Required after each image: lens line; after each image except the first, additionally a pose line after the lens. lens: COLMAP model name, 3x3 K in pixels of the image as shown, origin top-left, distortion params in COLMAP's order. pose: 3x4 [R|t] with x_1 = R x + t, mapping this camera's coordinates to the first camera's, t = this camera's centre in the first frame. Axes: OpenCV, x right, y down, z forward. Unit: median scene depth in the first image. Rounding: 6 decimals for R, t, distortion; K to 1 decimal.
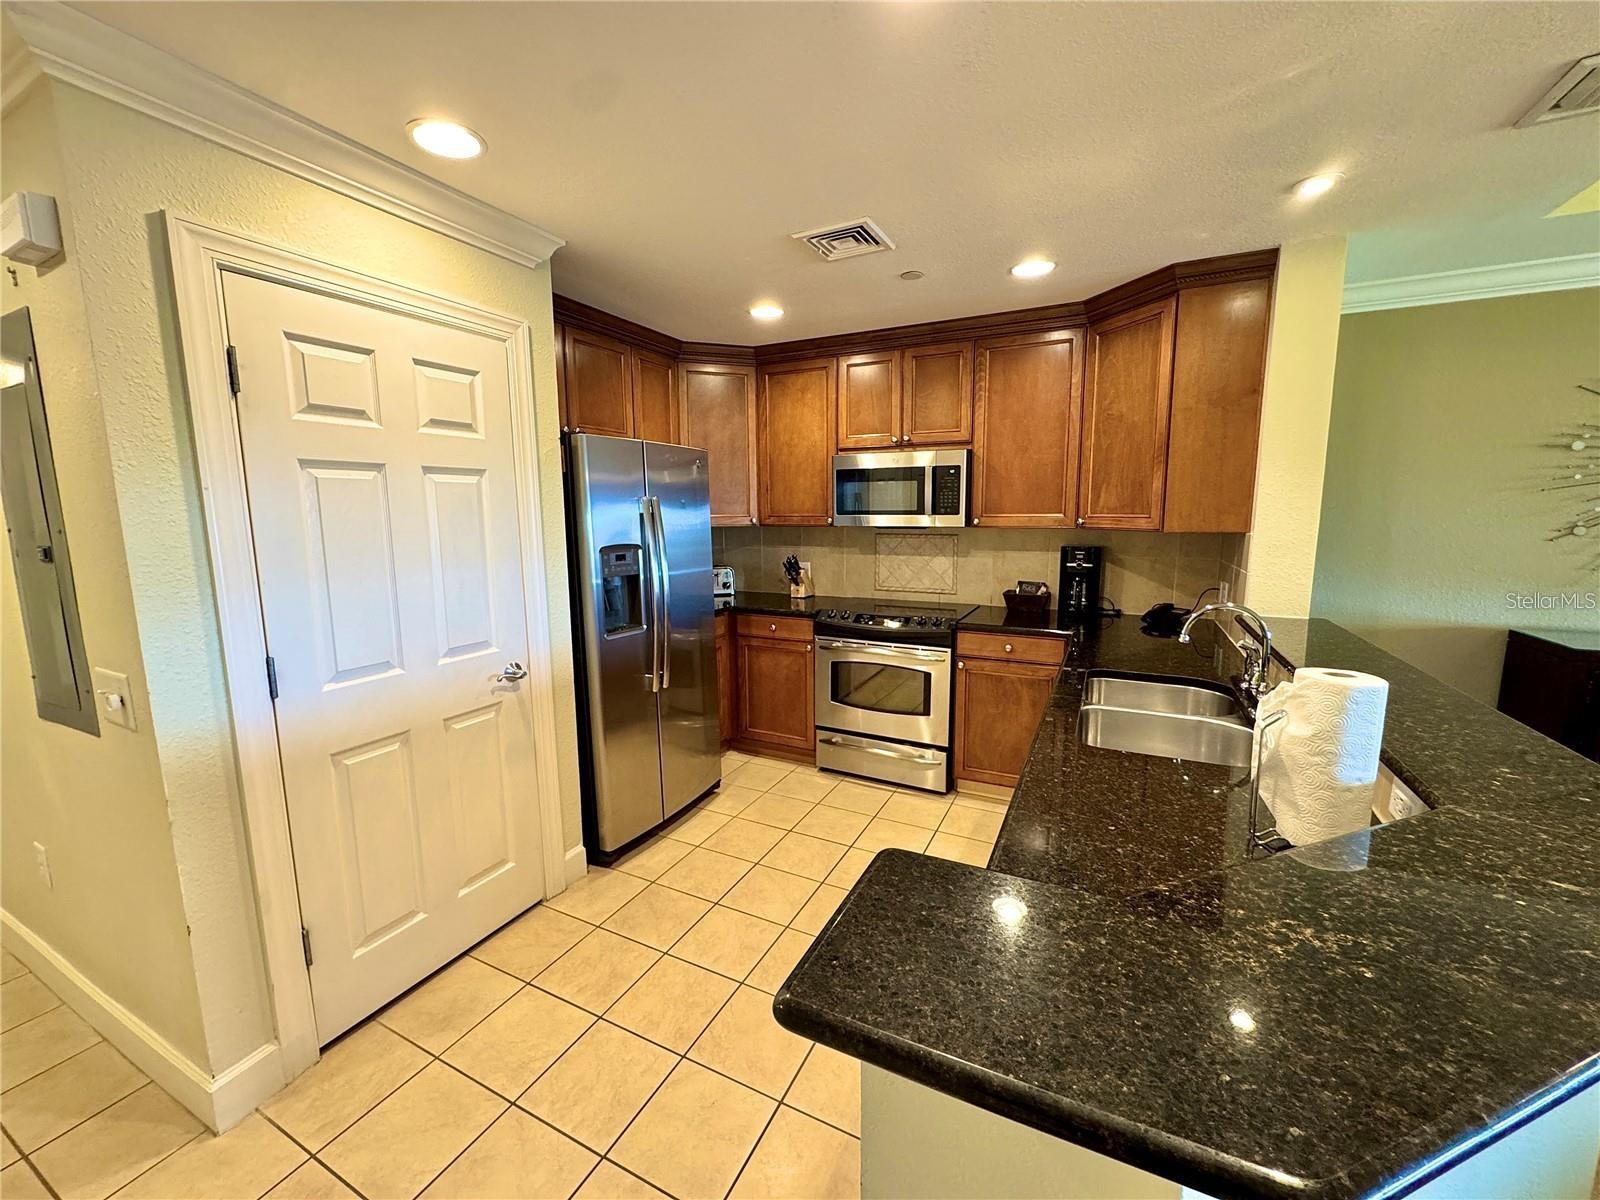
lens RADIAL K [[640.7, 0, 800.3], [0, 640.7, 600.0], [0, 0, 1]] dist [-0.002621, -0.000198]
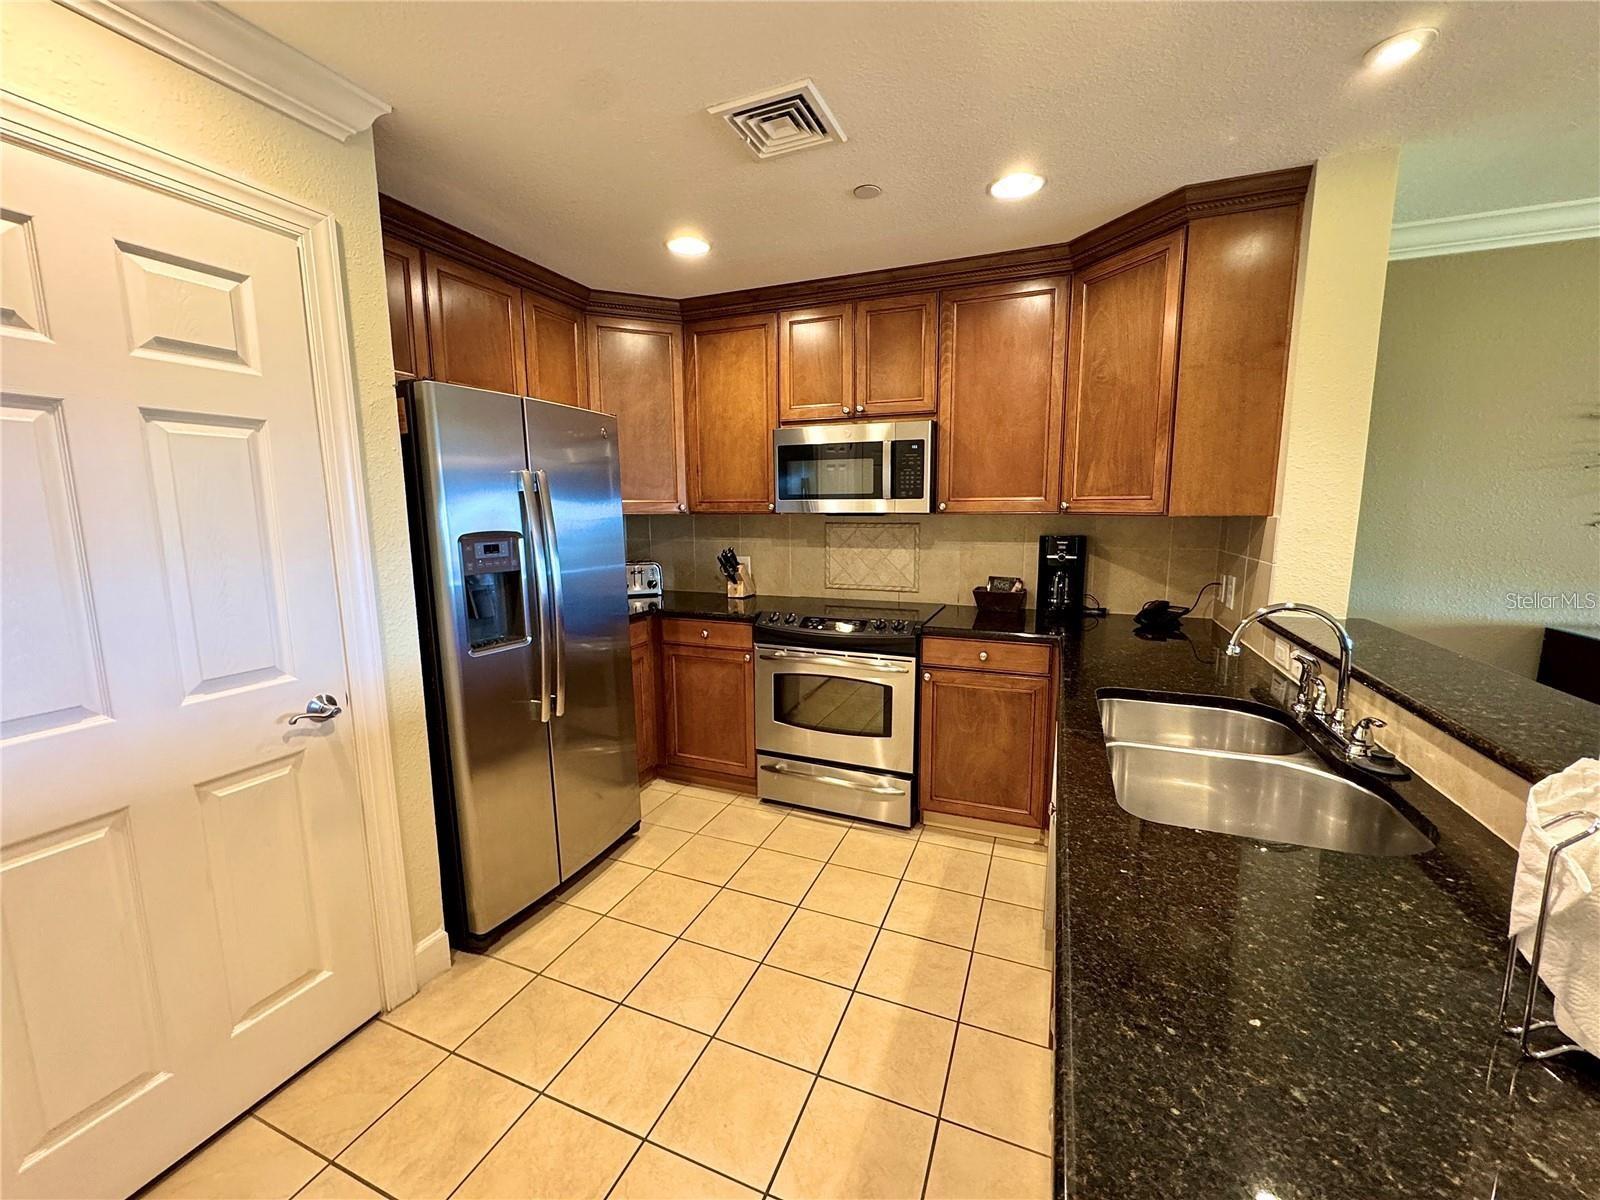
lens RADIAL K [[640.7, 0, 797.6], [0, 640.7, 597.5], [0, 0, 1]] dist [-0.002621, -0.000198]
pose [[0.997320, -0.009480, 0.072541, 0.024823], [0.009477, 0.999955, 0.000392, -0.005162], [-0.072541, 0.000297, 0.997365, 0.205082]]
